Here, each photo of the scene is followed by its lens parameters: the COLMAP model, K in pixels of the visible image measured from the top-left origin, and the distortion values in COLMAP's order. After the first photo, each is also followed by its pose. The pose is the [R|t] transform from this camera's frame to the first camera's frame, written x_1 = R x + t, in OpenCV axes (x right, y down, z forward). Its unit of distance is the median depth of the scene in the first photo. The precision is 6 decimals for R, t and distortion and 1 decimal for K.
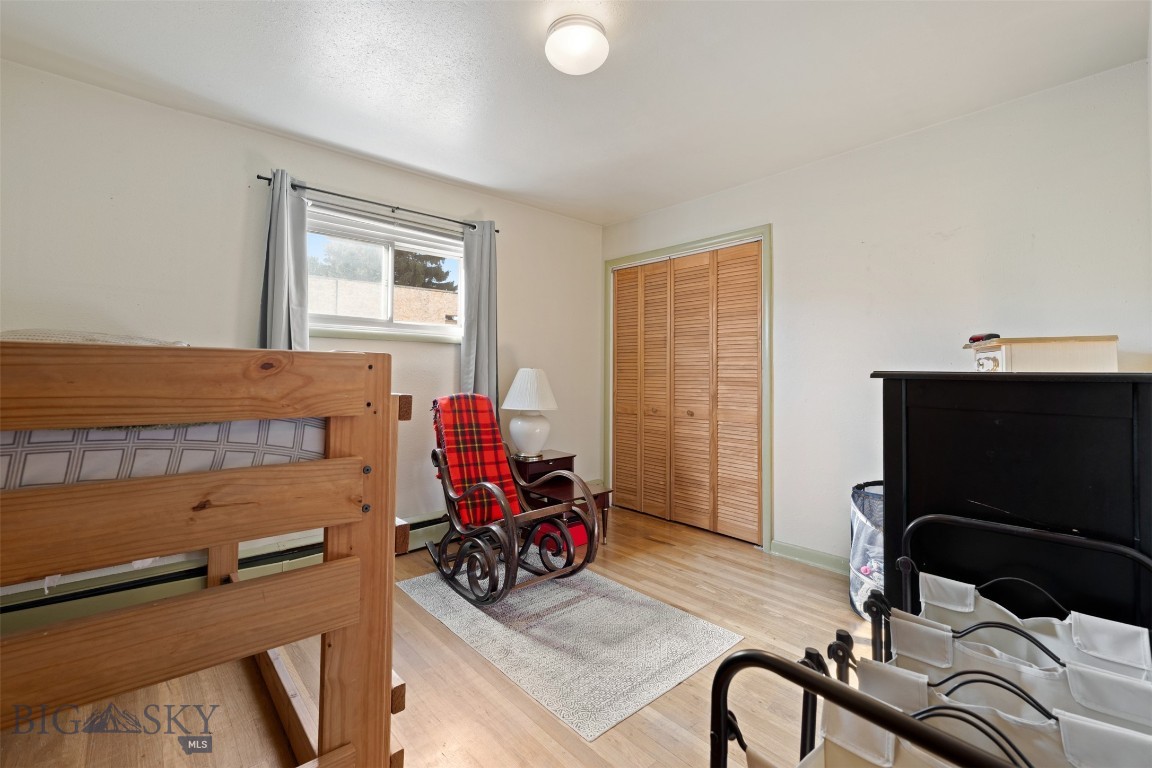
lens RADIAL K [[496.4, 0, 577.5], [0, 496.4, 377.5], [0, 0, 1]] dist [-0.000544, 0.000013]
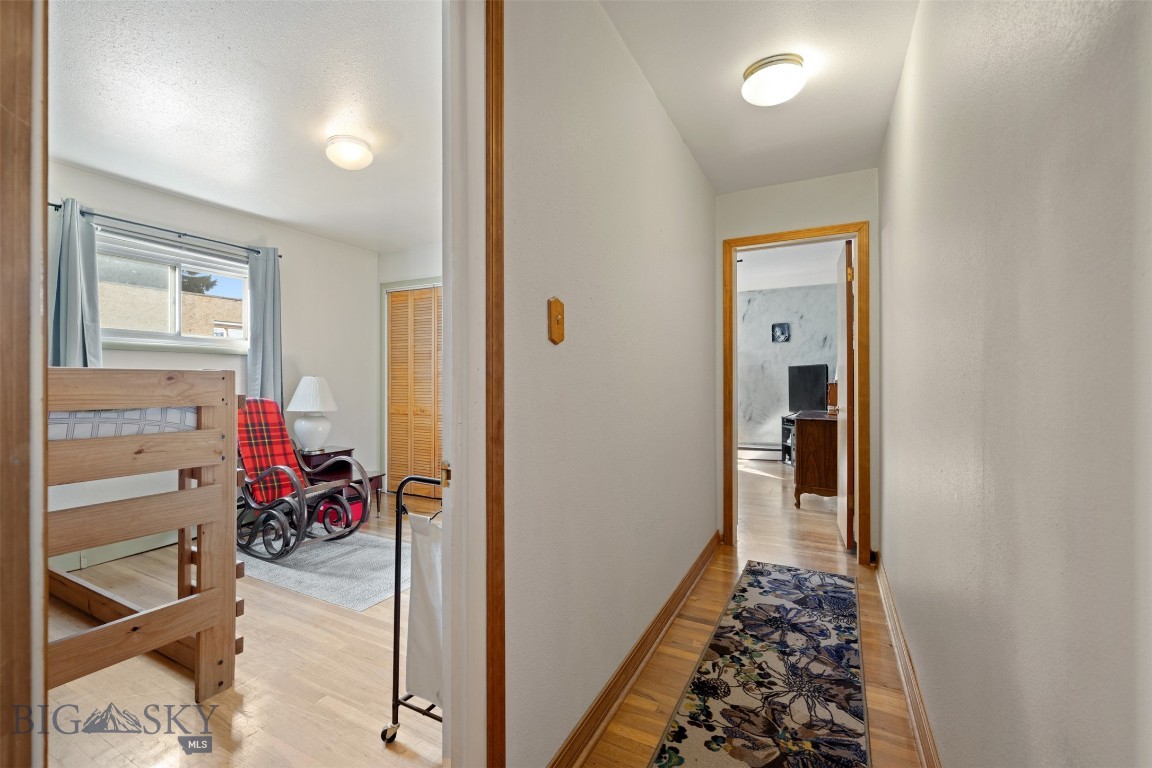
lens RADIAL K [[521.7, 0, 528.9], [0, 521.7, 386.0], [0, 0, 1]] dist [0.000103, -0.000413]
pose [[0.952063, -0.007449, 0.305810, 0.018128], [0.006145, 0.999967, 0.005227, 0.001192], [-0.305839, -0.003098, 0.952078, -0.421421]]
